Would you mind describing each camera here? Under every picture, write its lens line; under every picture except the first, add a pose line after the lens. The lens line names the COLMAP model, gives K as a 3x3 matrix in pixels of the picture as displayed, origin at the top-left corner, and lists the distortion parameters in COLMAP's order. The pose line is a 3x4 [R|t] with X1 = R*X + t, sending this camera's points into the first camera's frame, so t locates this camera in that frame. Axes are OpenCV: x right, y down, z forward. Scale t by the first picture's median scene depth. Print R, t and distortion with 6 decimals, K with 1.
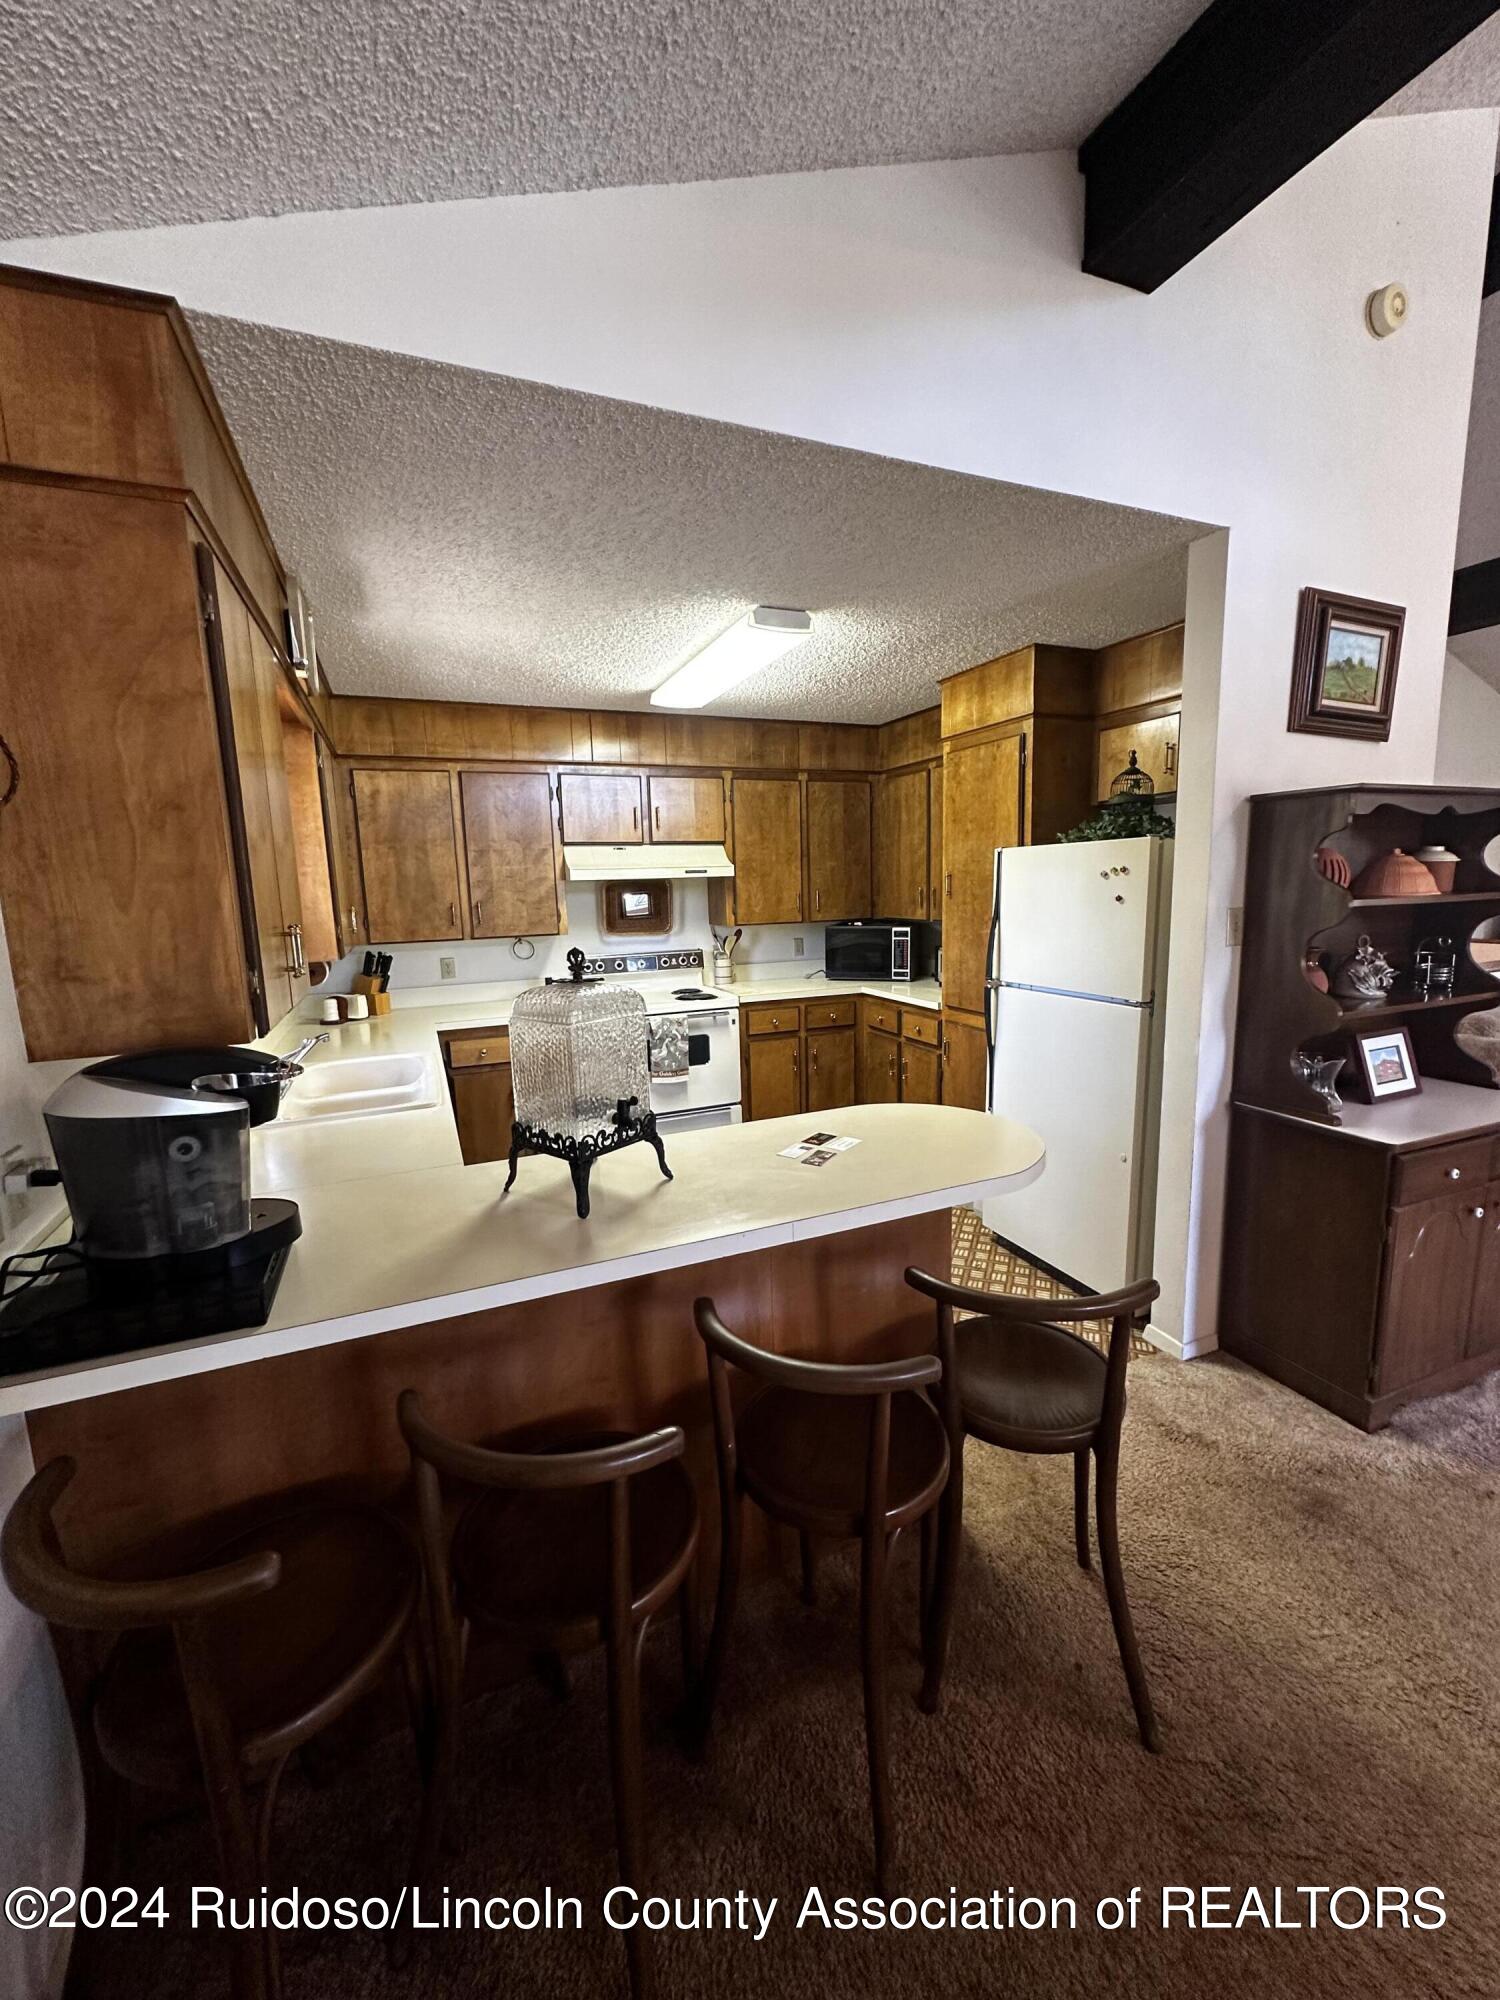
lens RADIAL K [[797.9, 0, 751.2], [0, 797.9, 1007.4], [0, 0, 1]] dist [-0.003362, 0.000360]
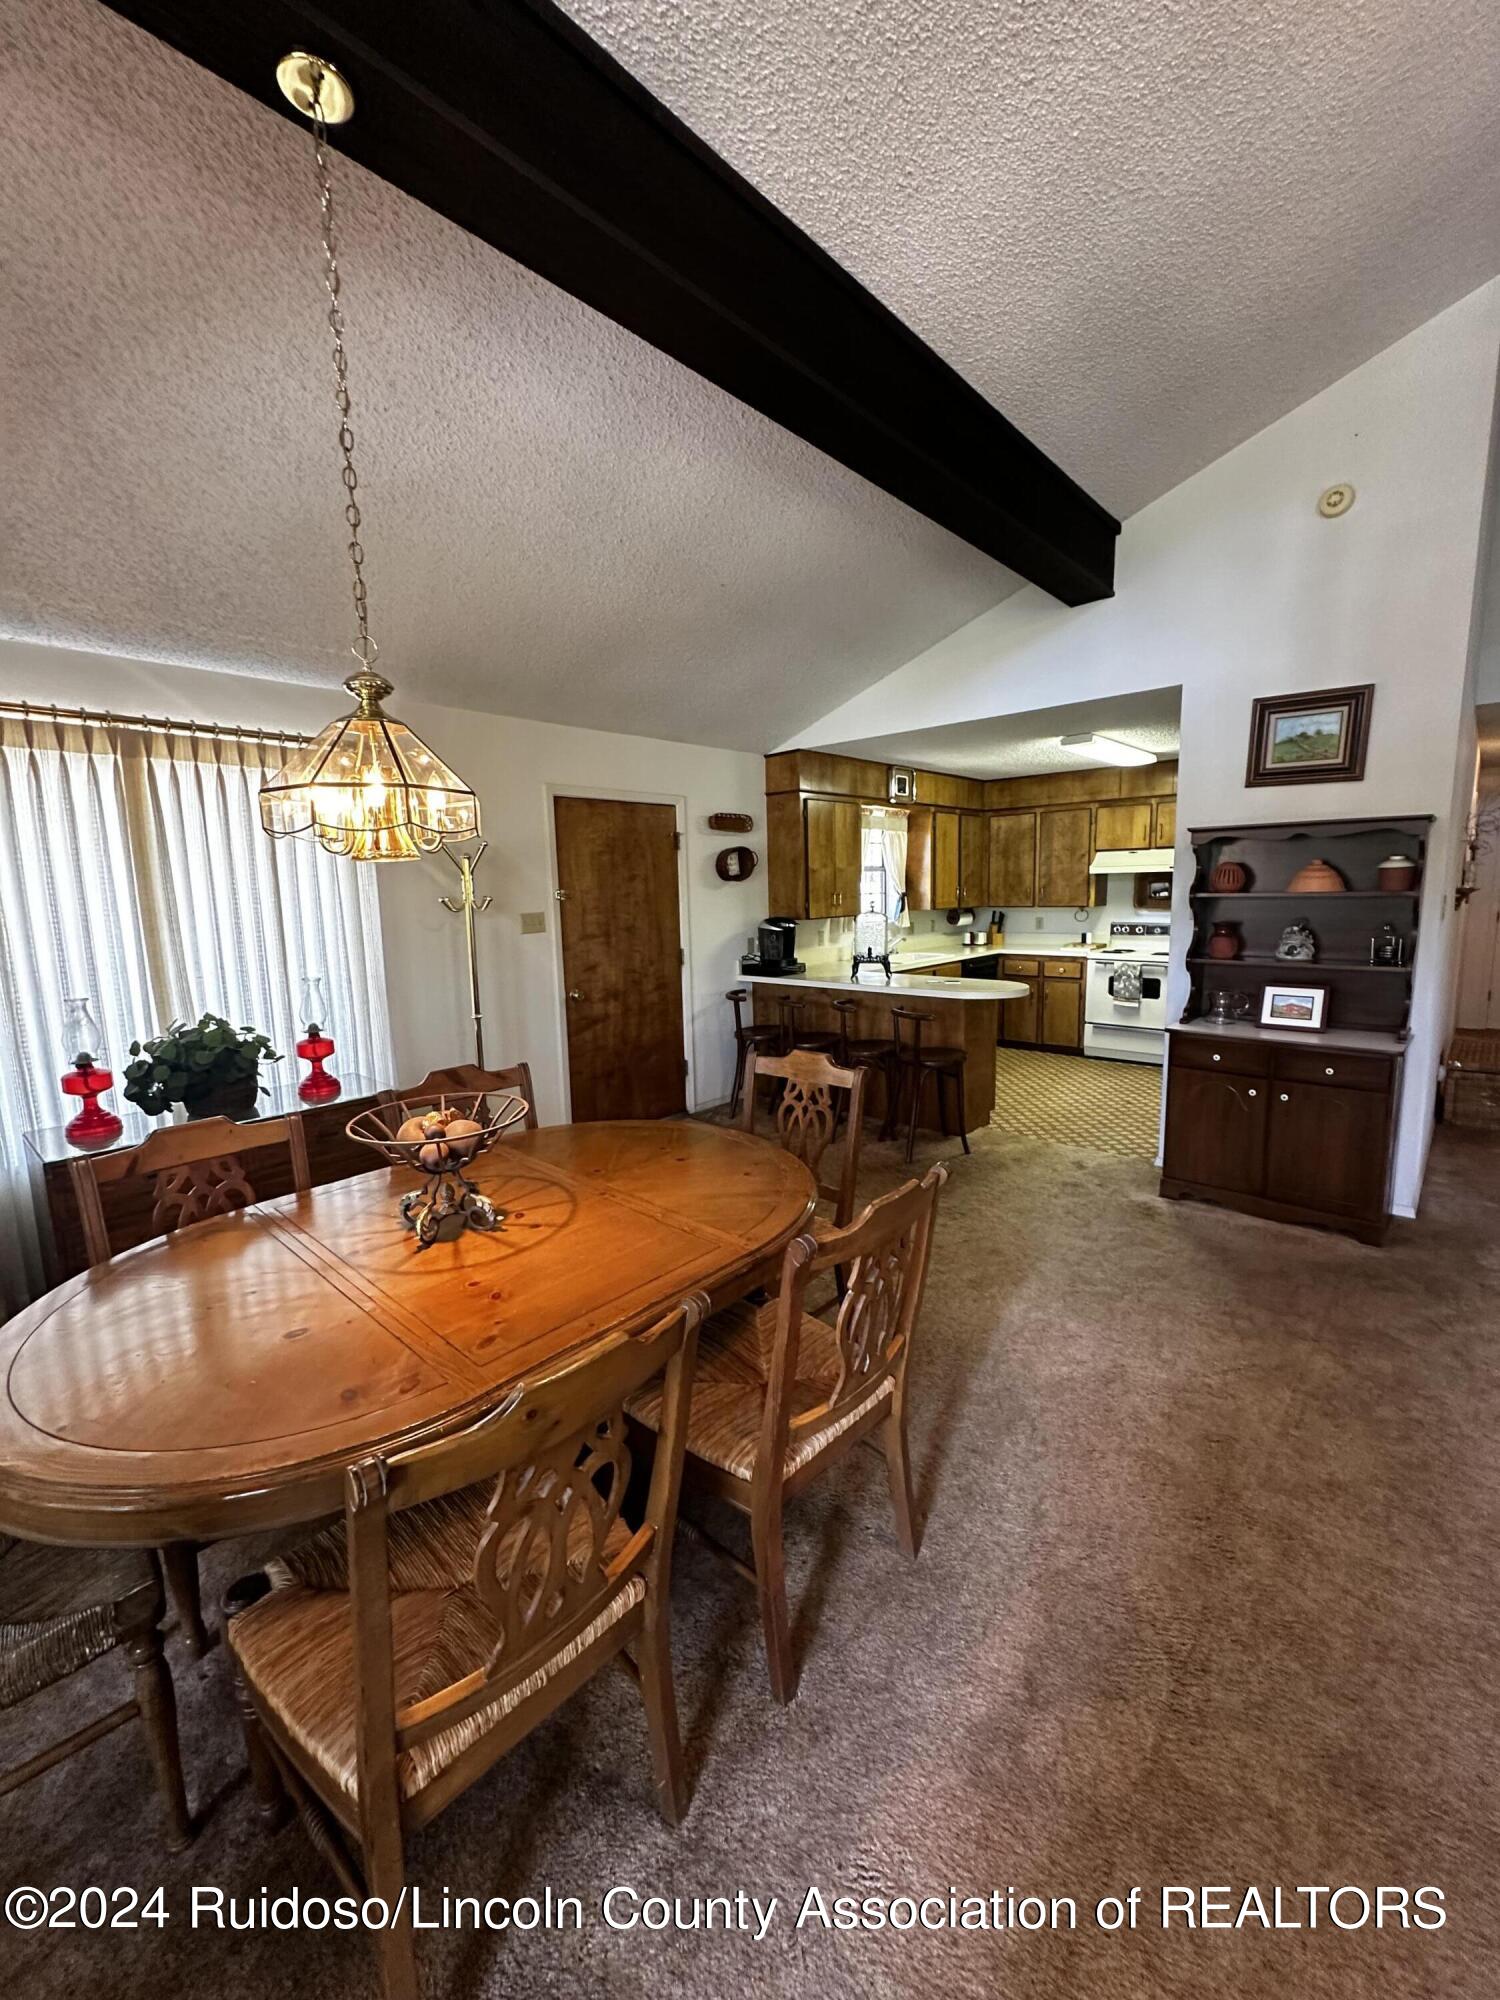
lens RADIAL K [[797.9, 0, 744.9], [0, 797.9, 997.8], [0, 0, 1]] dist [-0.003362, 0.000360]
pose [[0.405694, 0.144066, -0.902584, 1.086227], [-0.131574, 0.986420, 0.098307, 0.027331], [0.904489, 0.078874, 0.419140, -0.334062]]
